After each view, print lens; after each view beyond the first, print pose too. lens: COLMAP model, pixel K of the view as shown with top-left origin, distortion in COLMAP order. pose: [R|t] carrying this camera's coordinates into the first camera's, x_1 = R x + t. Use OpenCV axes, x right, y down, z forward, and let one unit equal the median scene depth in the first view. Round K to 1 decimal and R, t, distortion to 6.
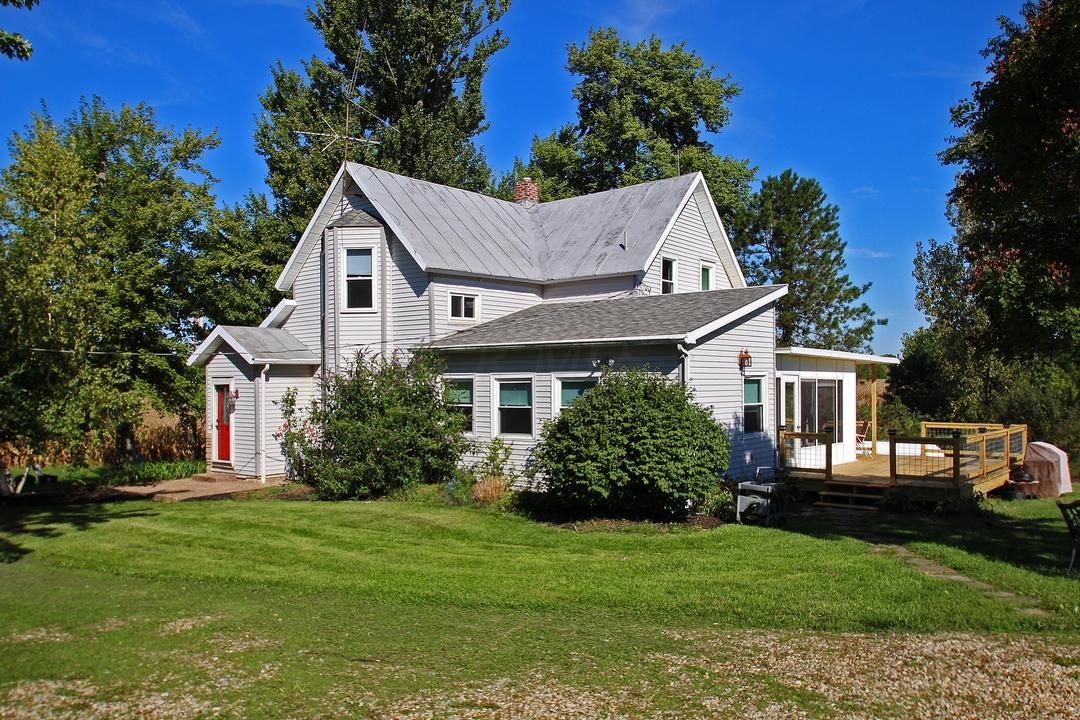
lens RADIAL K [[853.9, 0, 540.8], [0, 853.9, 365.5], [0, 0, 1]] dist [-0.060510, 0.040402]
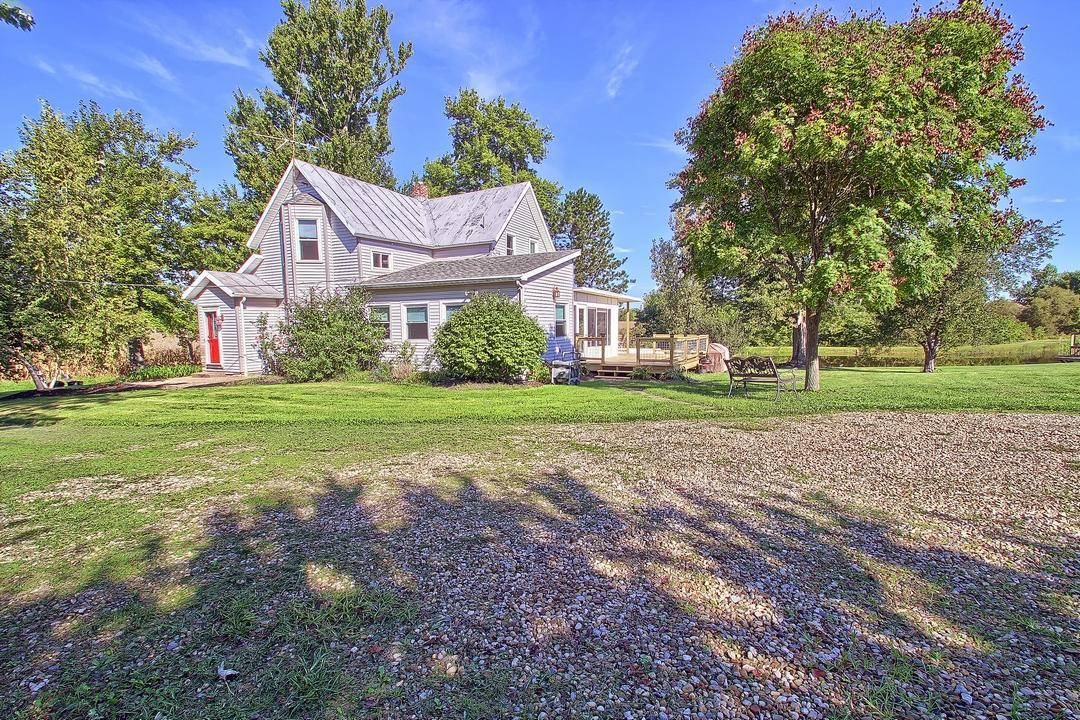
lens RADIAL K [[511.3, 0, 547.9], [0, 511.3, 365.8], [0, 0, 1]] dist [0.010978, -0.014533]
pose [[0.975613, -0.023896, 0.218193, -0.001574], [0.001600, 0.994804, 0.101792, 0.028710], [-0.219491, -0.098961, 0.970582, -0.001044]]
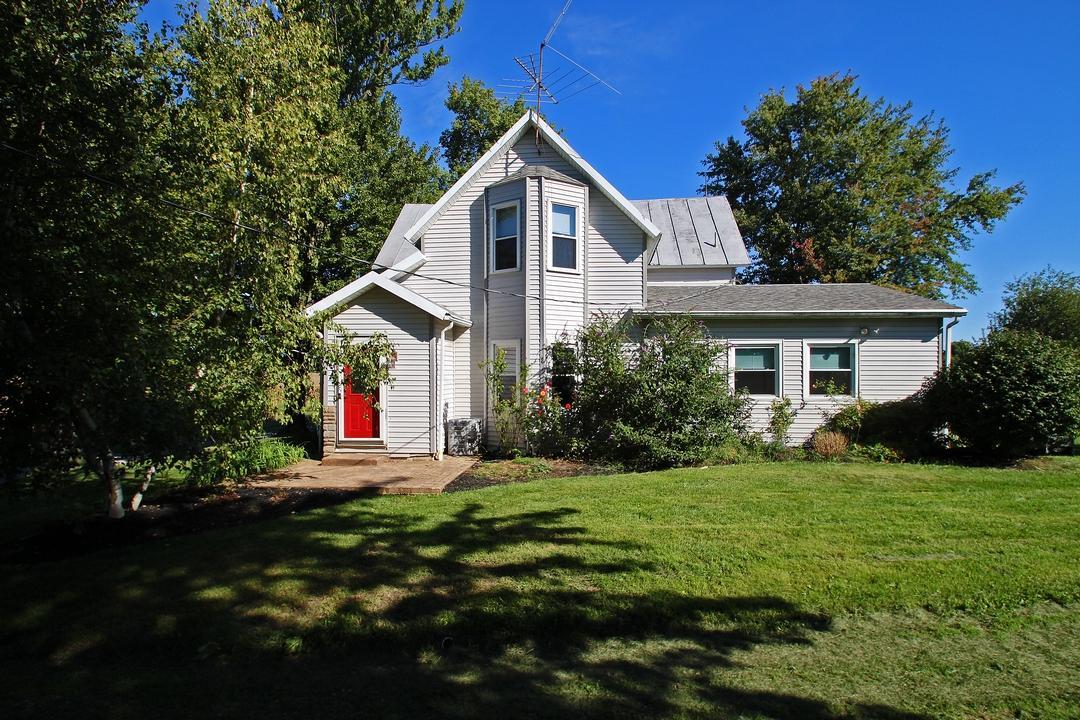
lens RADIAL K [[552.7, 0, 538.4], [0, 552.7, 360.3], [0, 0, 1]] dist [-0.000988, -0.000113]
pose [[0.842645, 0.010004, 0.538376, -0.569304], [-0.018849, 0.999763, 0.010925, 0.029493], [-0.538139, -0.019354, 0.842634, 0.492452]]
